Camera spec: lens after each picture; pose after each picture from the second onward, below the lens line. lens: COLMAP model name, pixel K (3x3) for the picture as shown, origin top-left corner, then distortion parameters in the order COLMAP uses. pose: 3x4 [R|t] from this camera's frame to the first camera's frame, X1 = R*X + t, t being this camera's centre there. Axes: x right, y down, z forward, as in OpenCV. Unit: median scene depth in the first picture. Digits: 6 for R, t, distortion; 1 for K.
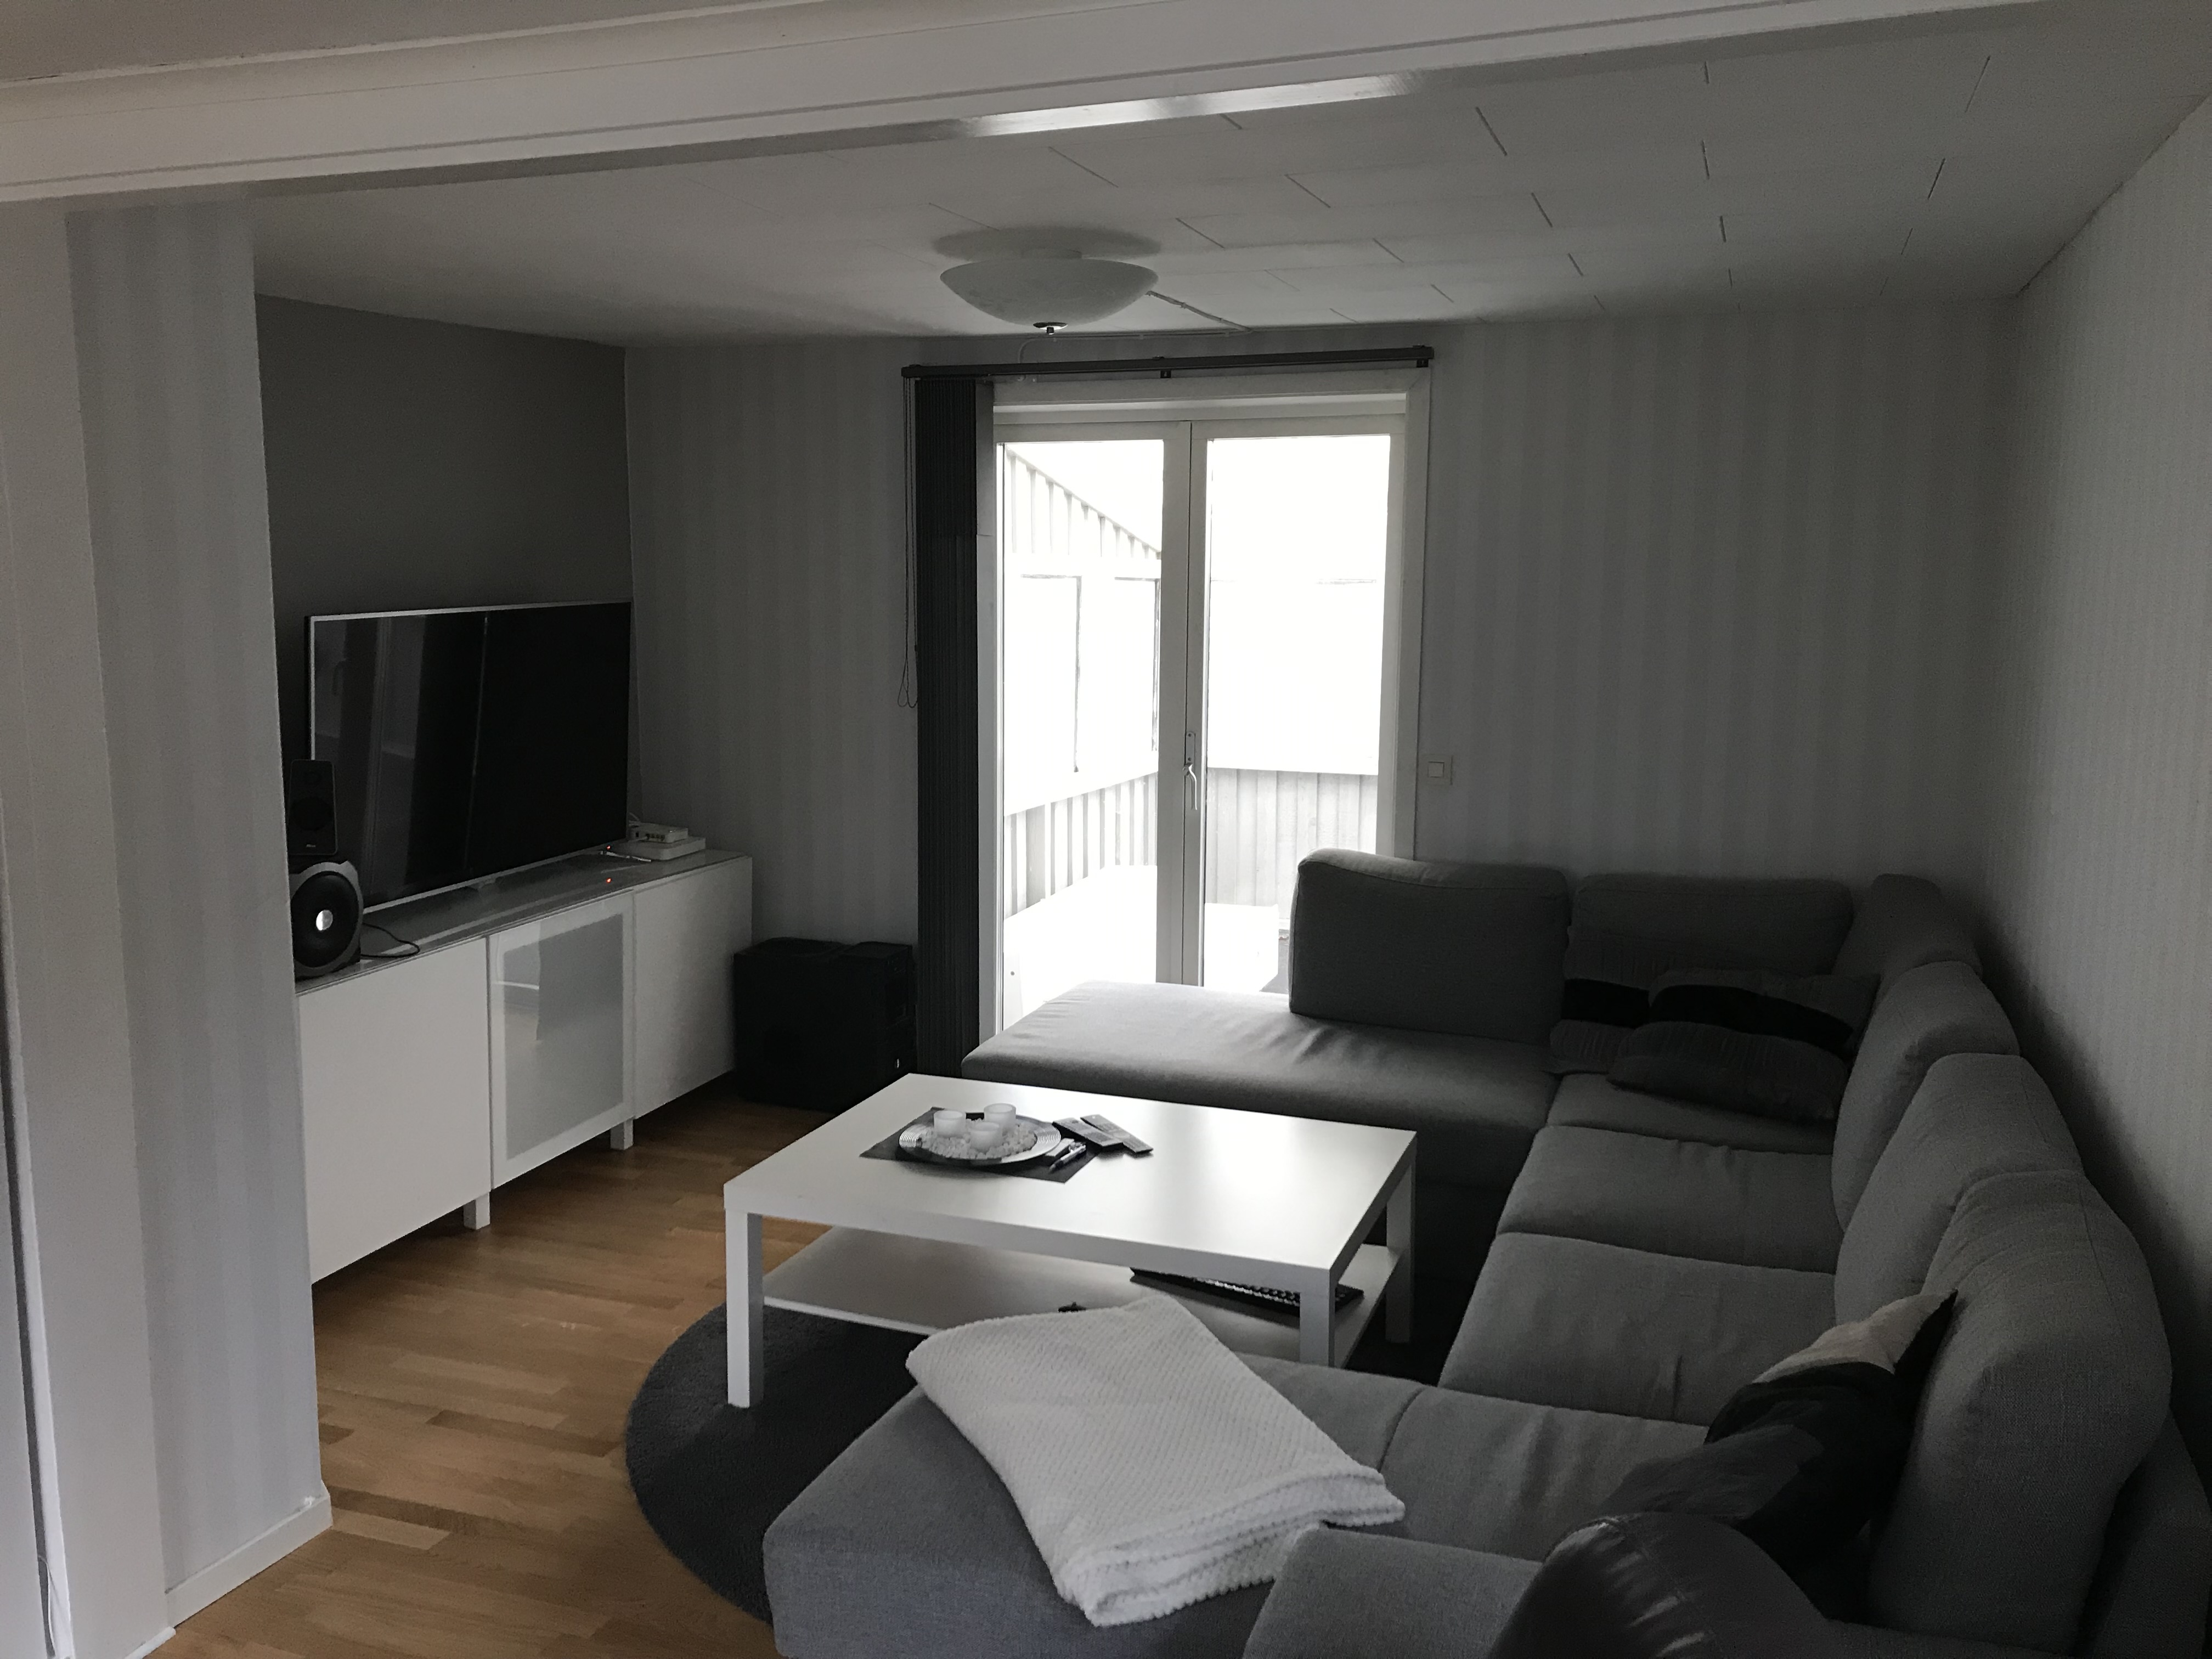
lens RADIAL K [[1834.1, 0, 1093.2], [0, 1834.1, 798.7], [0, 0, 1]] dist [0.079601, -0.071536]
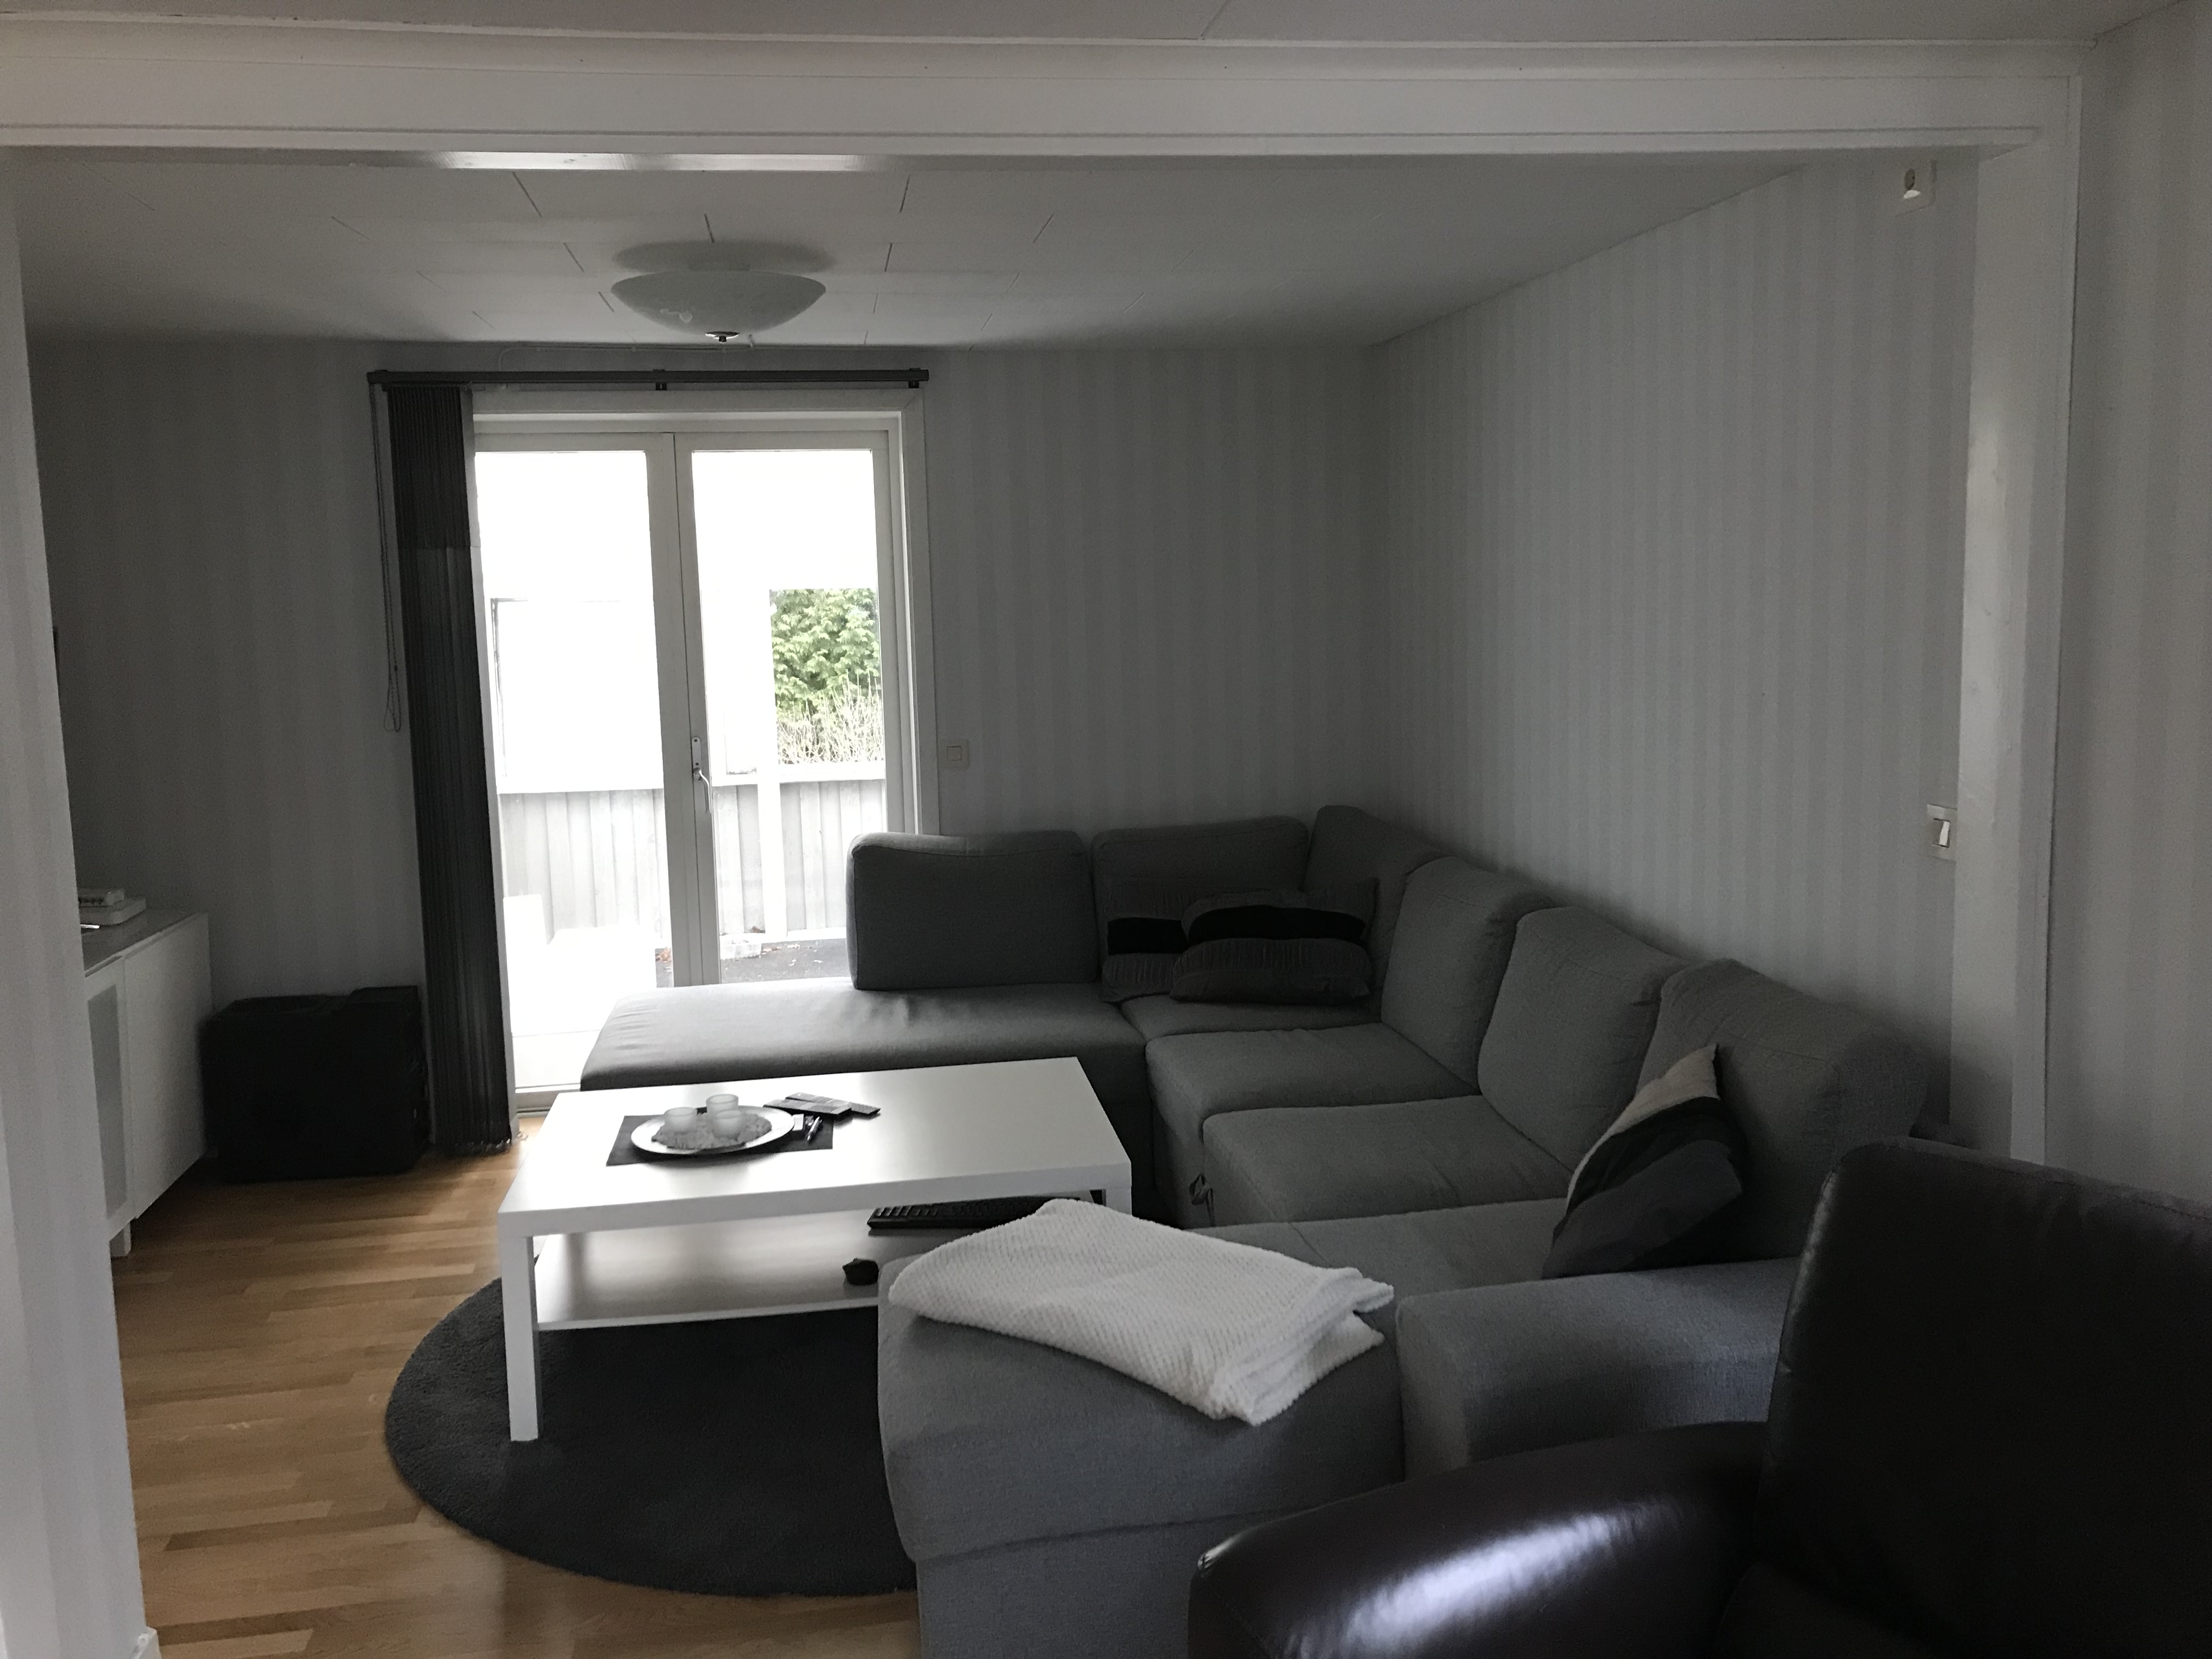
lens RADIAL K [[1830.6, 0, 1104.2], [0, 1830.6, 819.6], [0, 0, 1]] dist [0.053166, -0.006191]
pose [[0.865669, -0.090815, 0.492311, -0.286100], [0.092772, 0.995476, 0.020503, 0.010007], [-0.491946, 0.027924, 0.870178, 0.000596]]
